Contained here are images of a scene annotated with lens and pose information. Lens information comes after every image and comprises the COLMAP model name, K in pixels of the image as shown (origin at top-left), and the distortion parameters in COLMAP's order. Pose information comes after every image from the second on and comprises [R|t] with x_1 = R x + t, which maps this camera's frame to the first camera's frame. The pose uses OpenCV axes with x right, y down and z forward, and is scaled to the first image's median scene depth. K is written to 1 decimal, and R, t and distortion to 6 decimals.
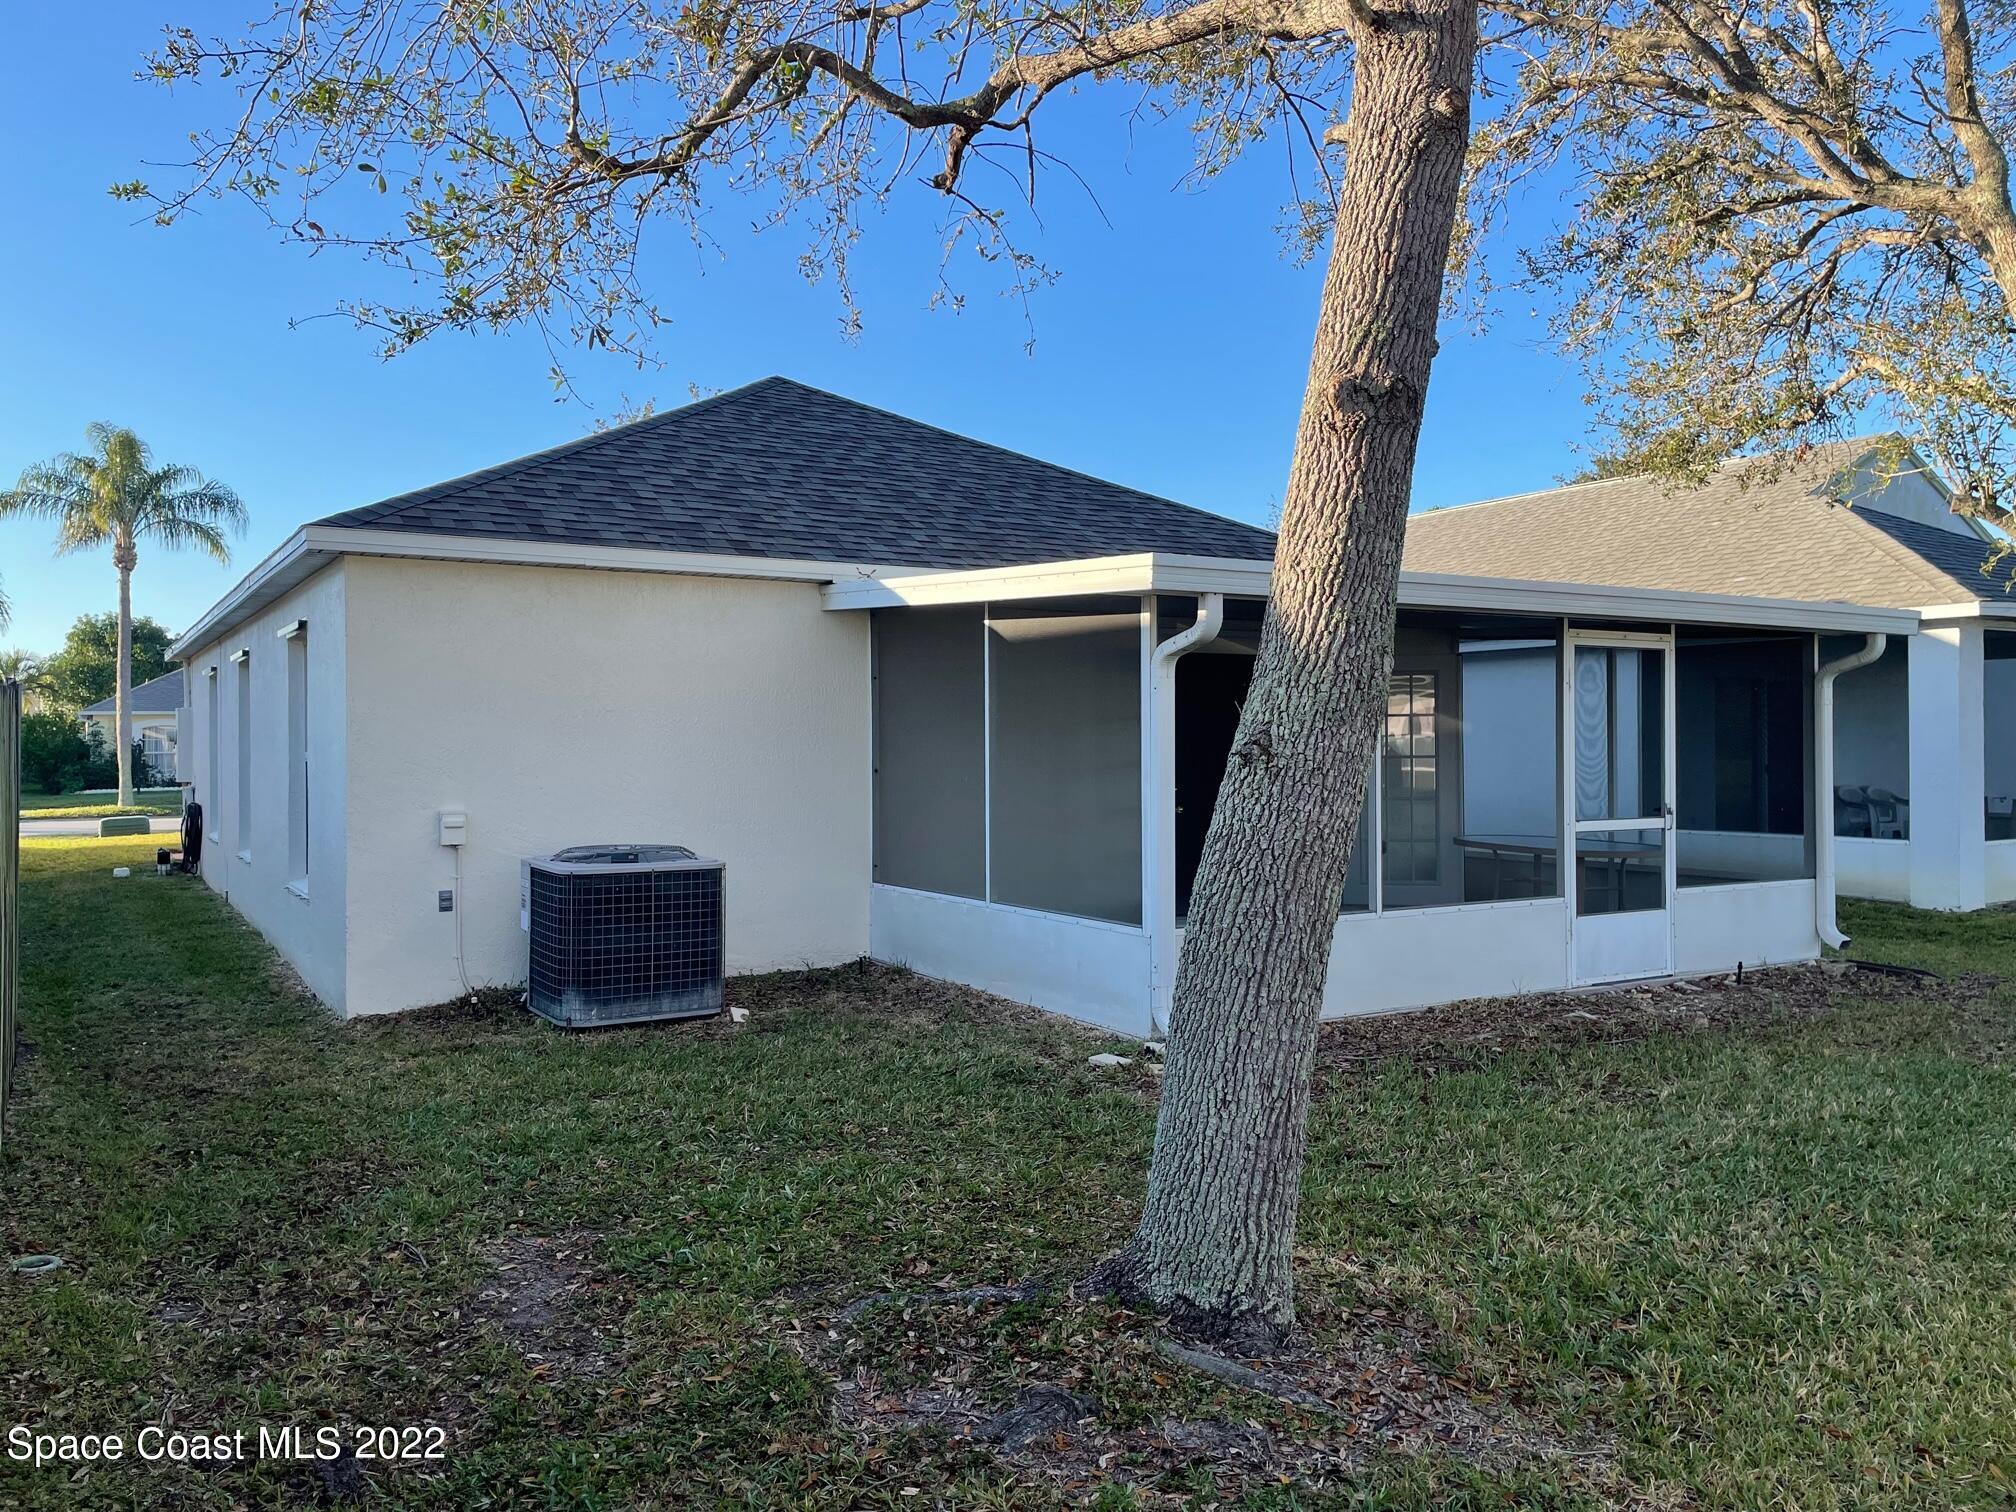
lens RADIAL K [[1537.0, 0, 1008.0], [0, 1537.0, 756.0], [0, 0, 1]] dist [0.031367, 0.000272]
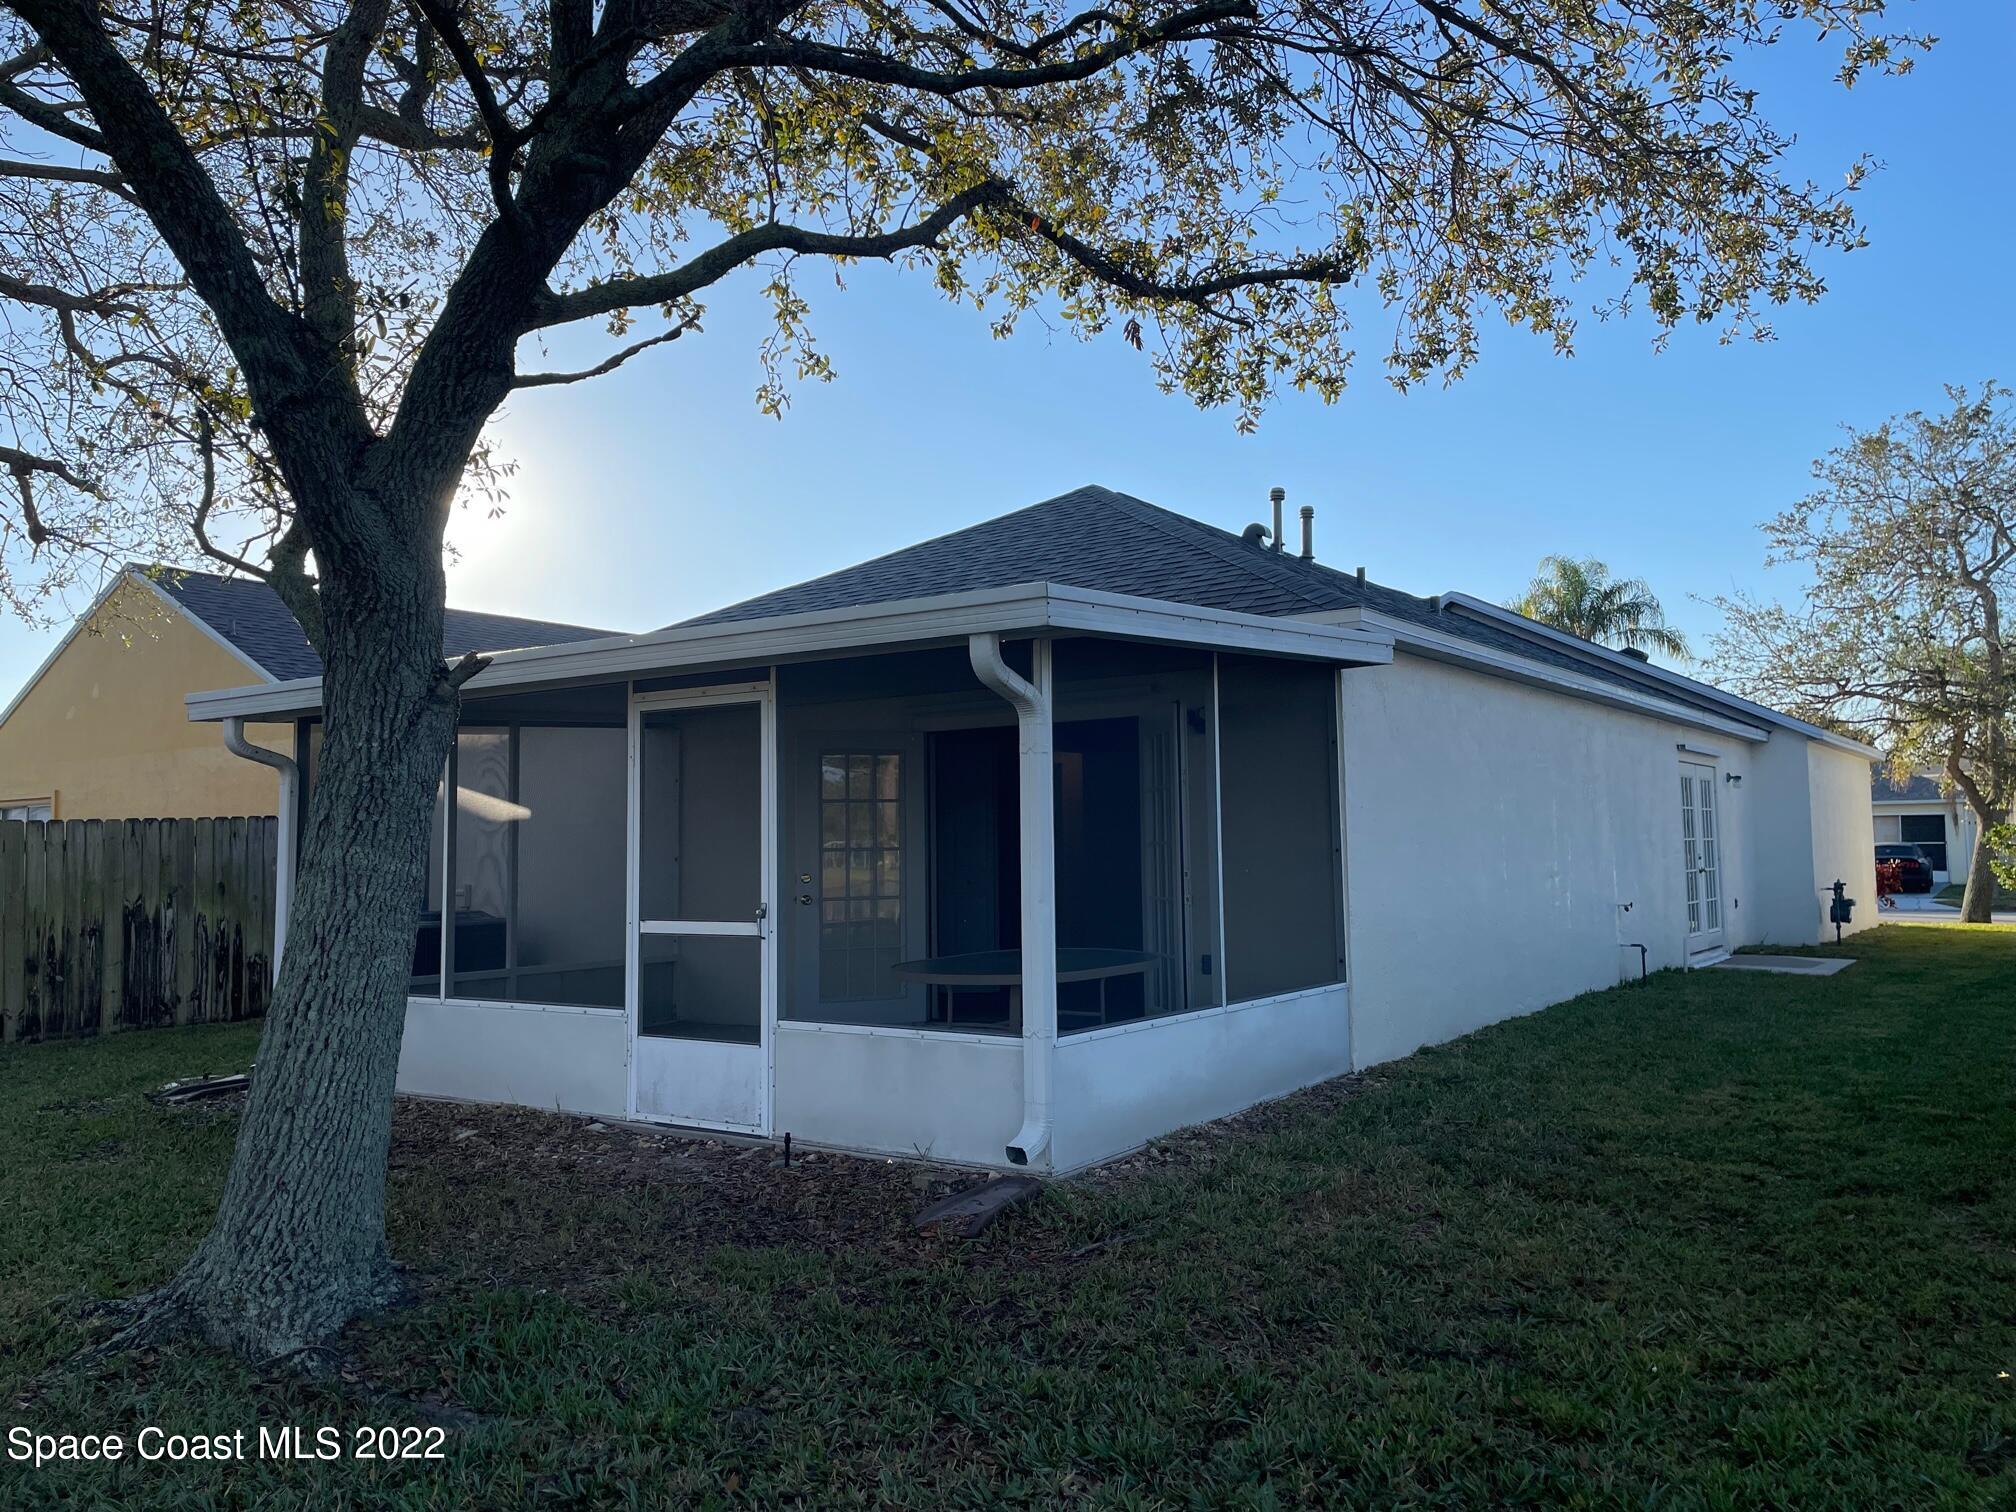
lens RADIAL K [[1537.0, 0, 1008.0], [0, 1537.0, 756.0], [0, 0, 1]] dist [0.031367, 0.000272]
pose [[0.398349, -0.060529, -0.915234, 1.213346], [0.004285, 0.997932, -0.064133, 0.008147], [0.917224, 0.021626, 0.397785, 0.848182]]
